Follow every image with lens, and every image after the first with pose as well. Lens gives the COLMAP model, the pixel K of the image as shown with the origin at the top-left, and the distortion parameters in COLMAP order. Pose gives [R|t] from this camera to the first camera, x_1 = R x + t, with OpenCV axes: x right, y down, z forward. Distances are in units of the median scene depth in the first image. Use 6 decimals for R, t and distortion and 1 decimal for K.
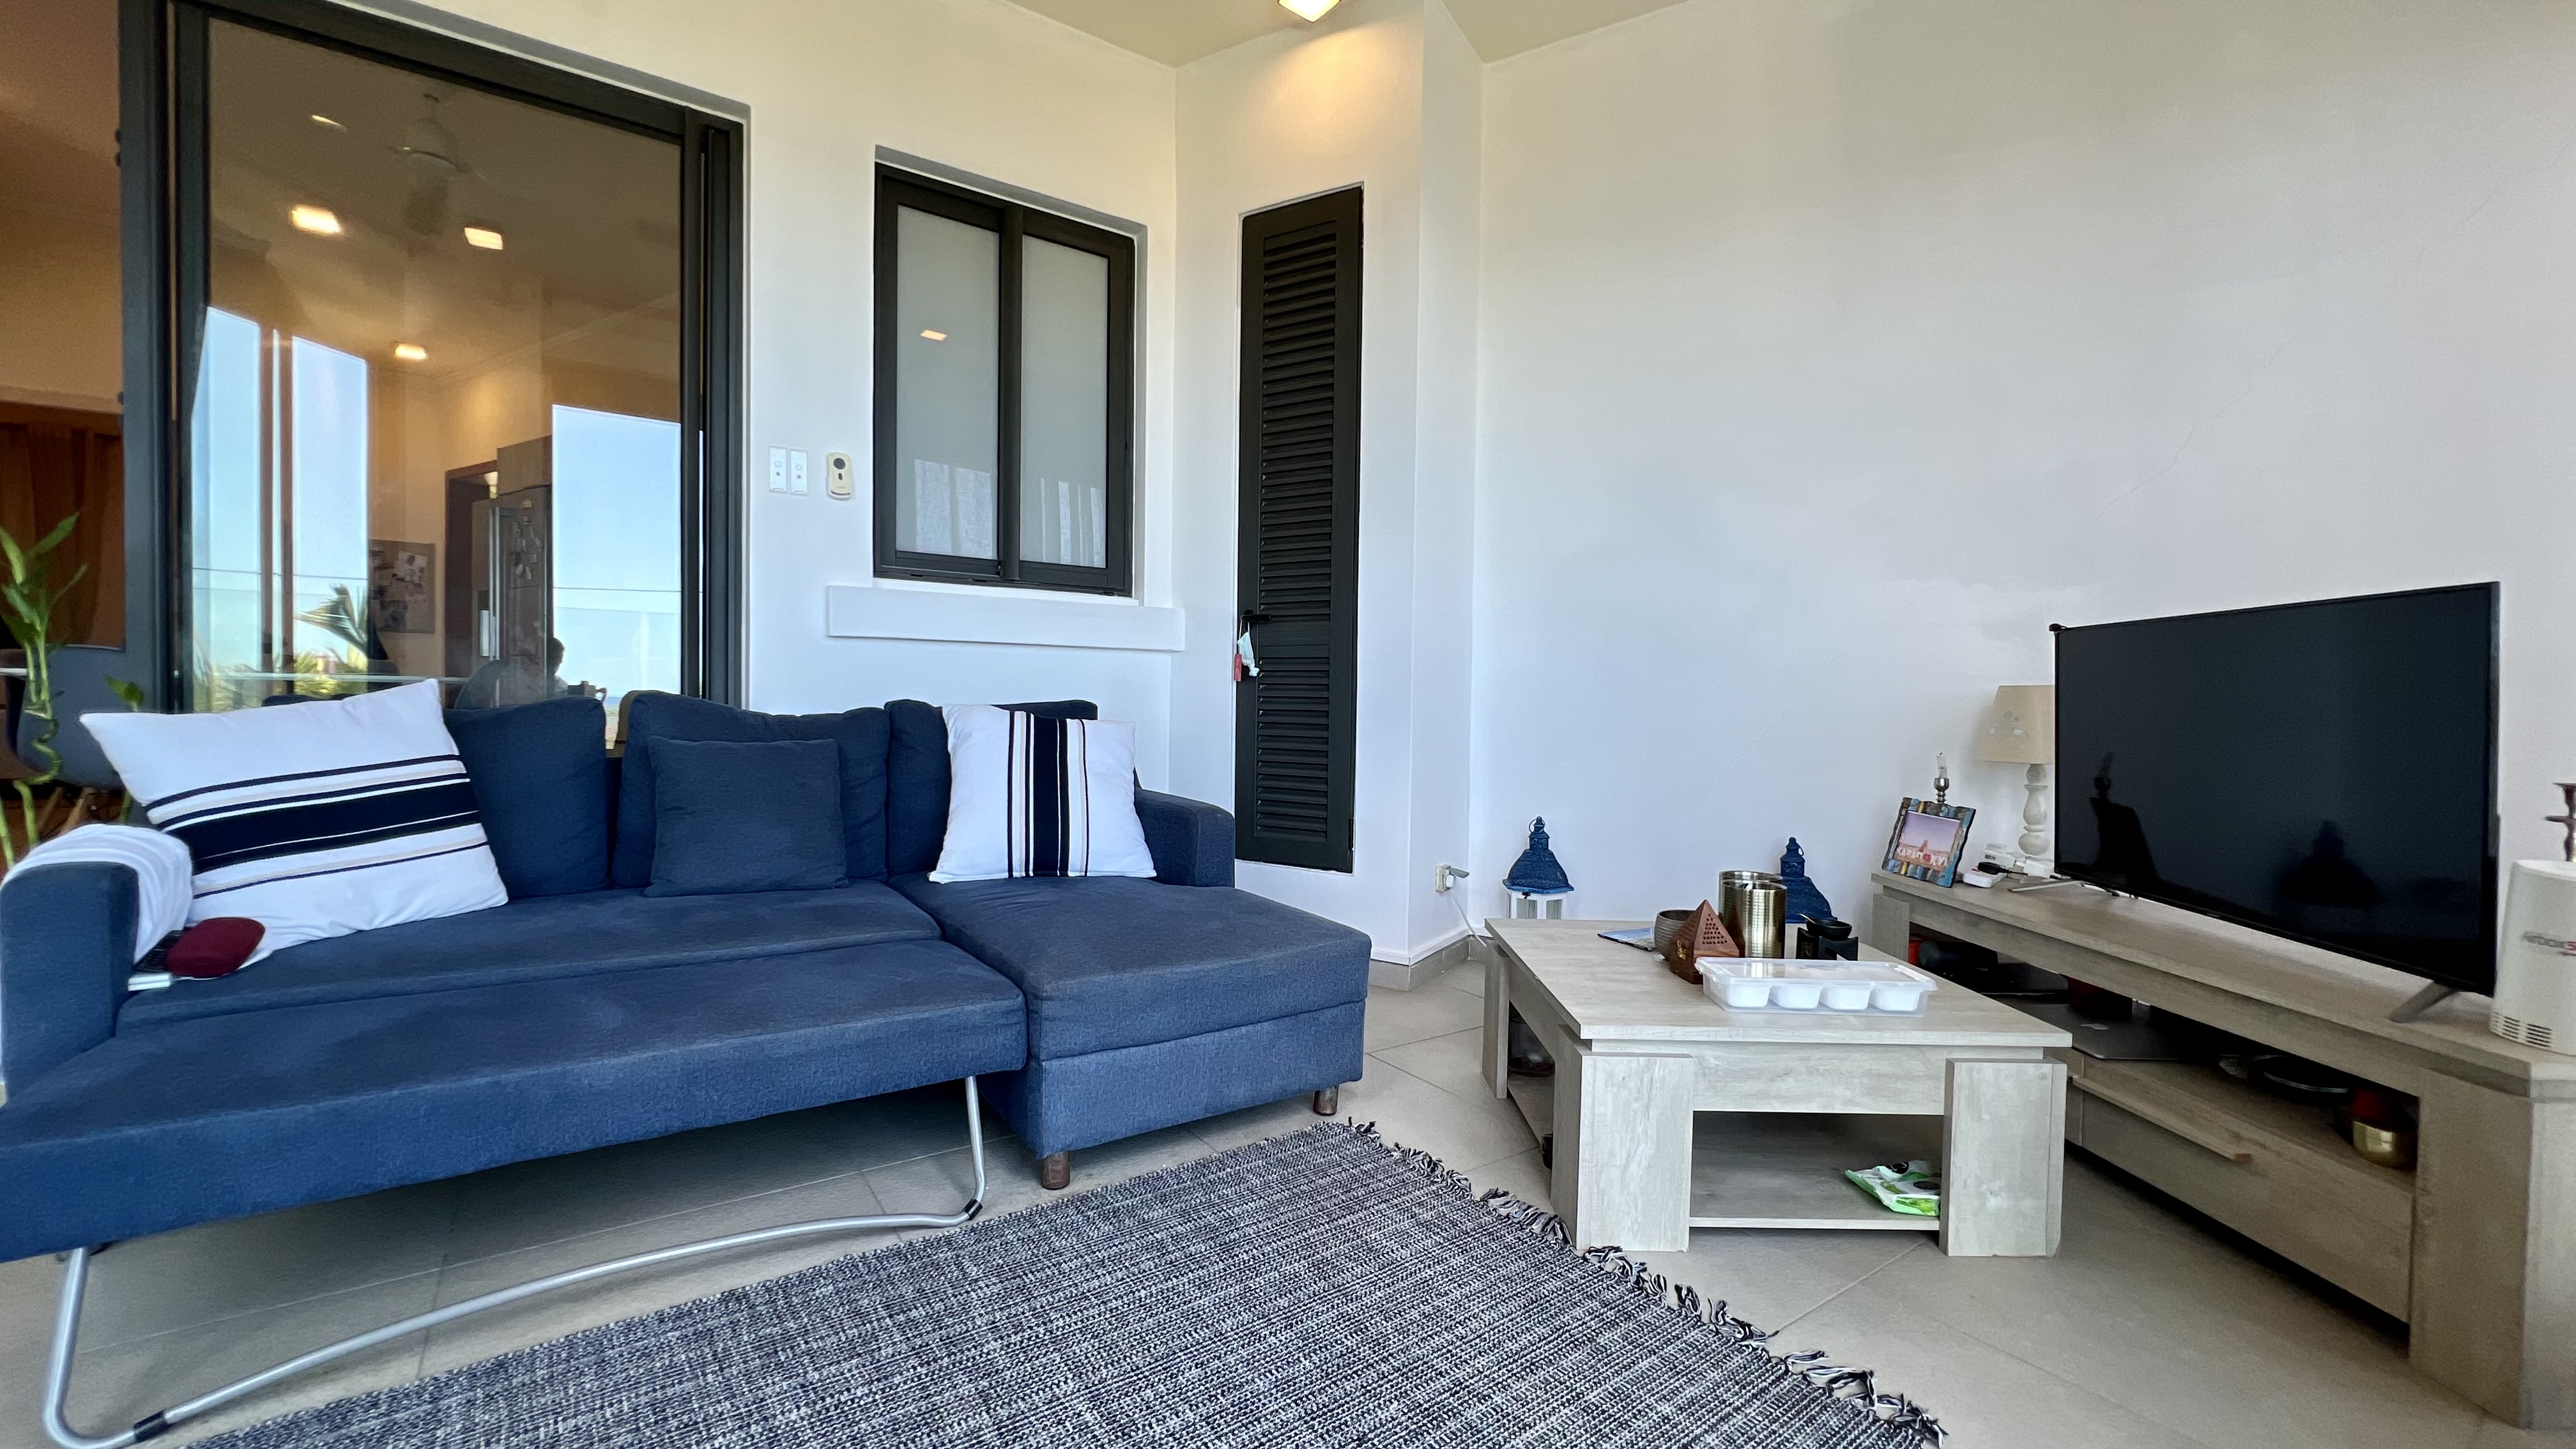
lens RADIAL K [[1041.8, 0, 1288.0], [0, 1041.8, 724.5], [0, 0, 1]] dist [-0.000033, -0.000003]
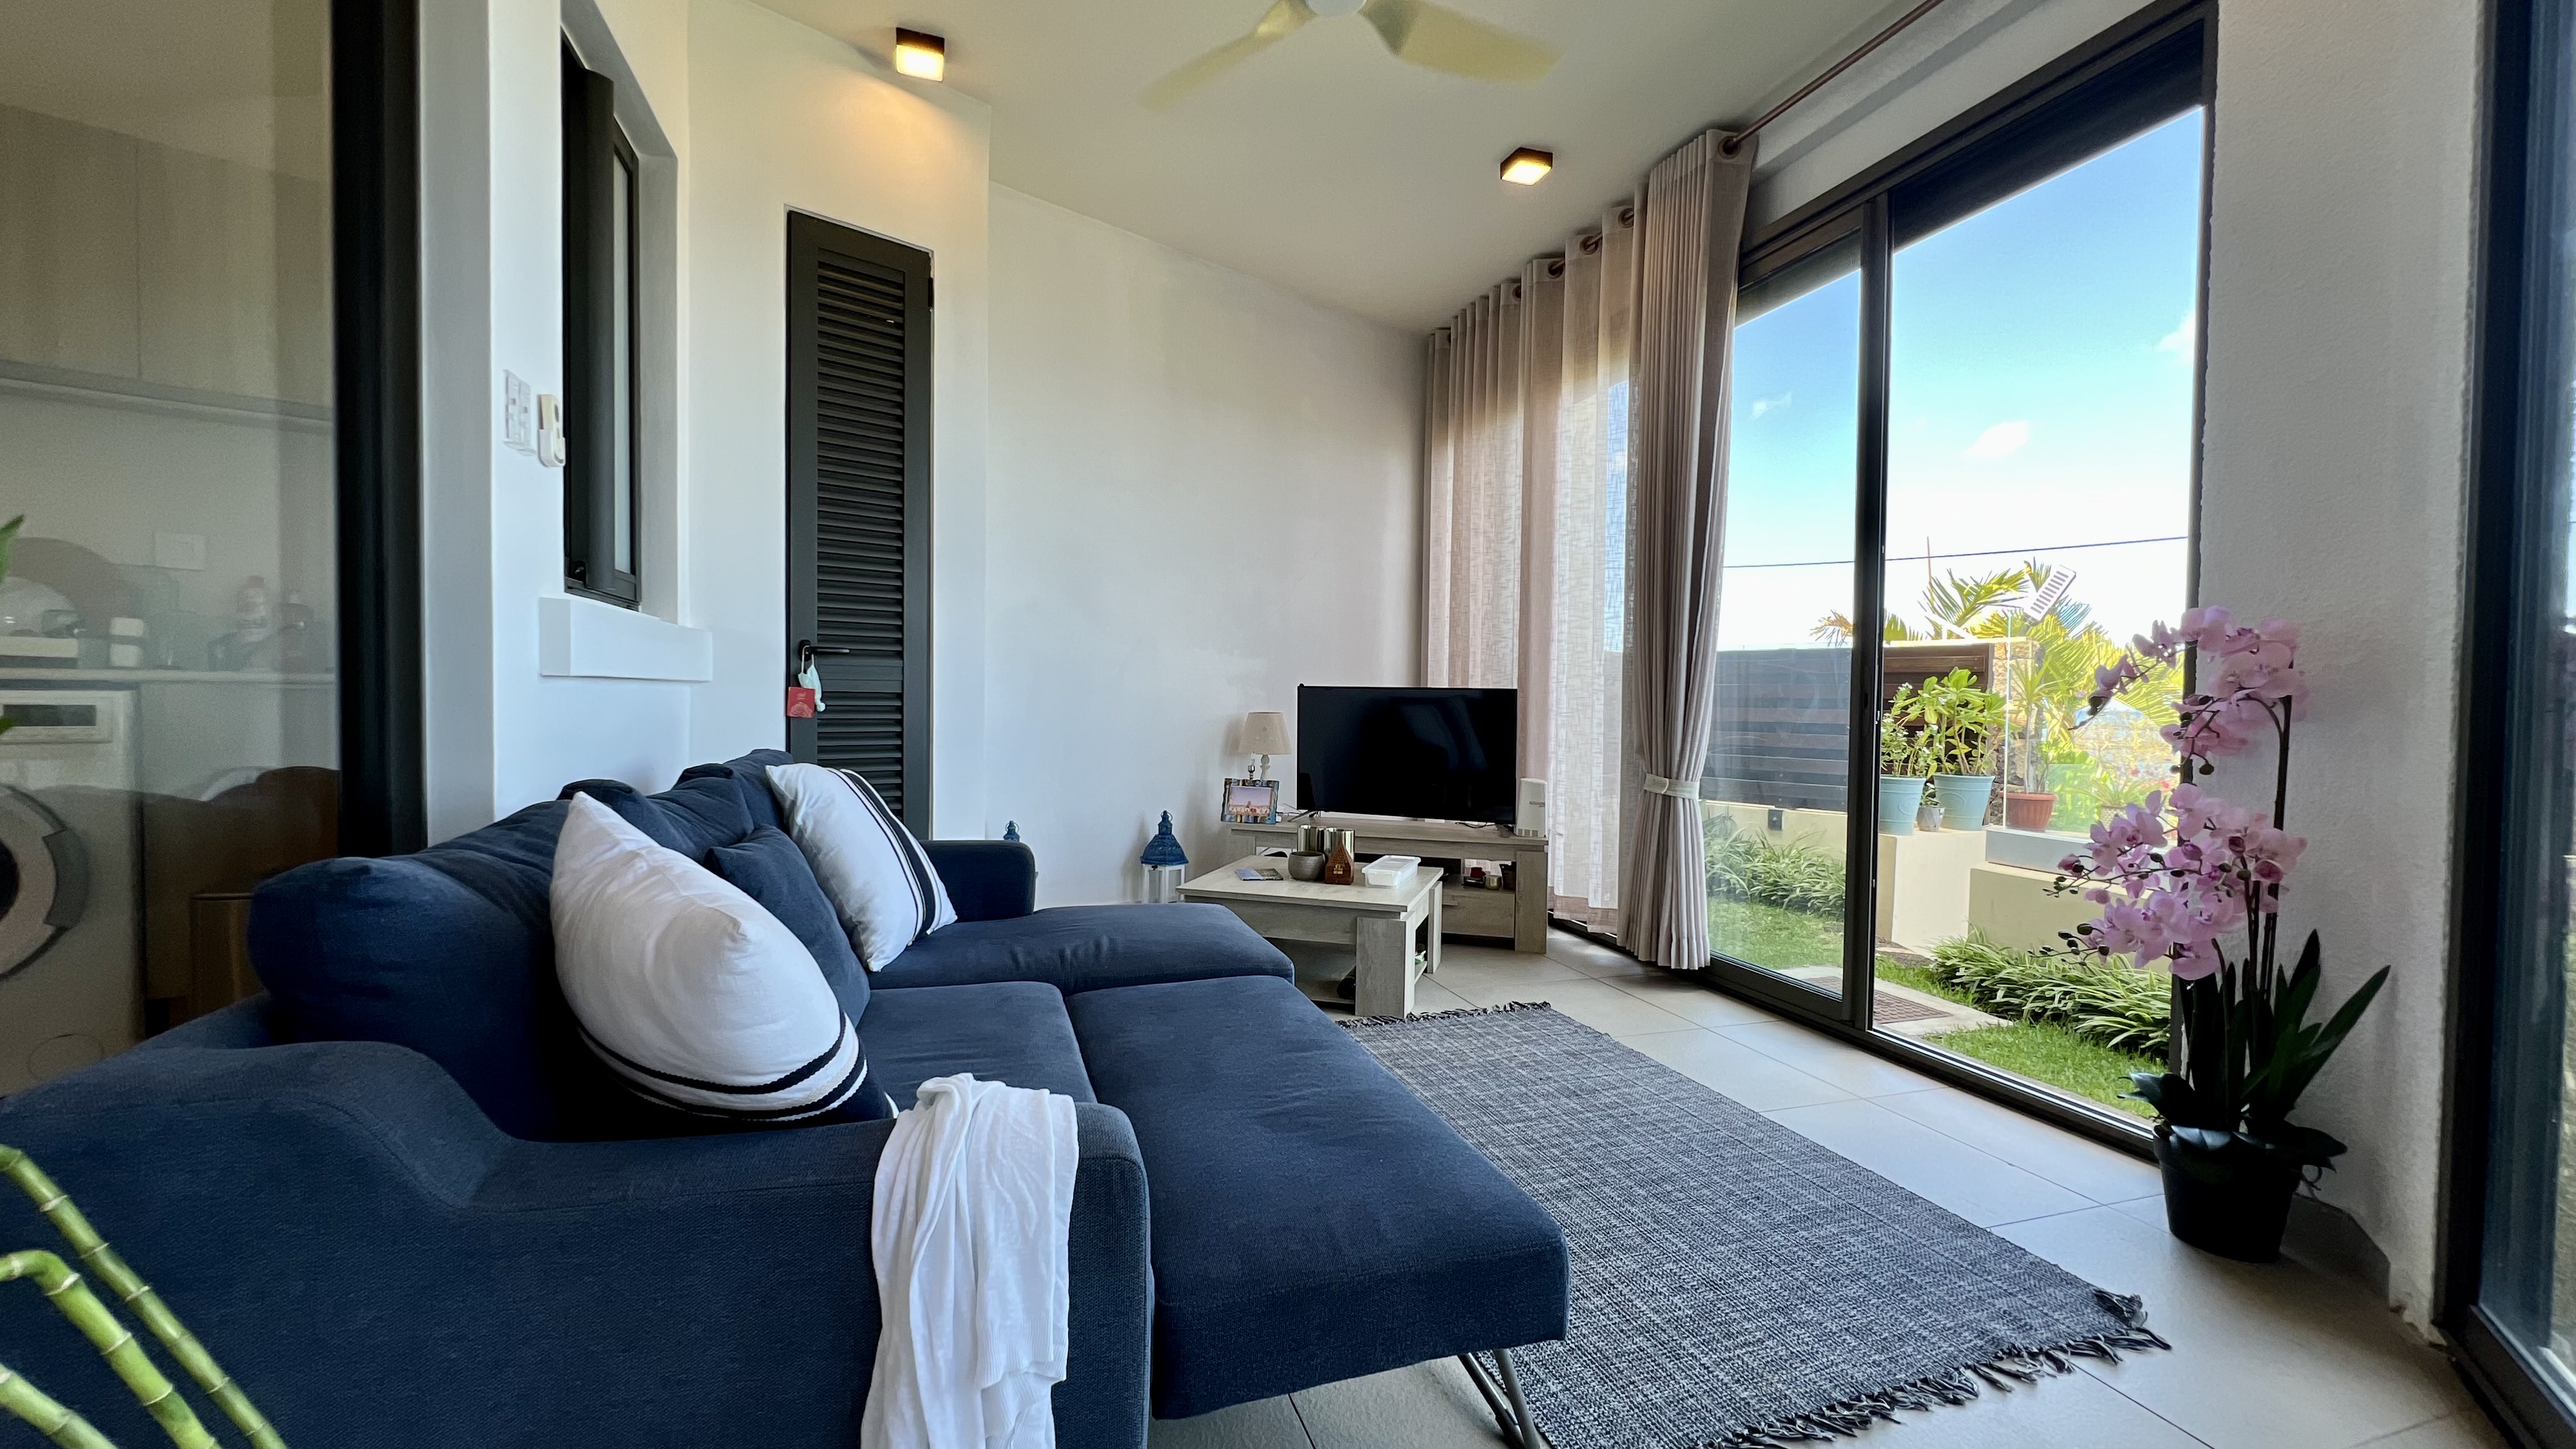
lens RADIAL K [[1041.8, 0, 1288.0], [0, 1041.8, 724.5], [0, 0, 1]] dist [-0.000033, -0.000003]
pose [[0.289077, -0.040252, 0.956459, -1.059417], [0.006169, 0.999173, 0.040185, -0.090464], [-0.957286, -0.005716, 0.289086, 0.406449]]
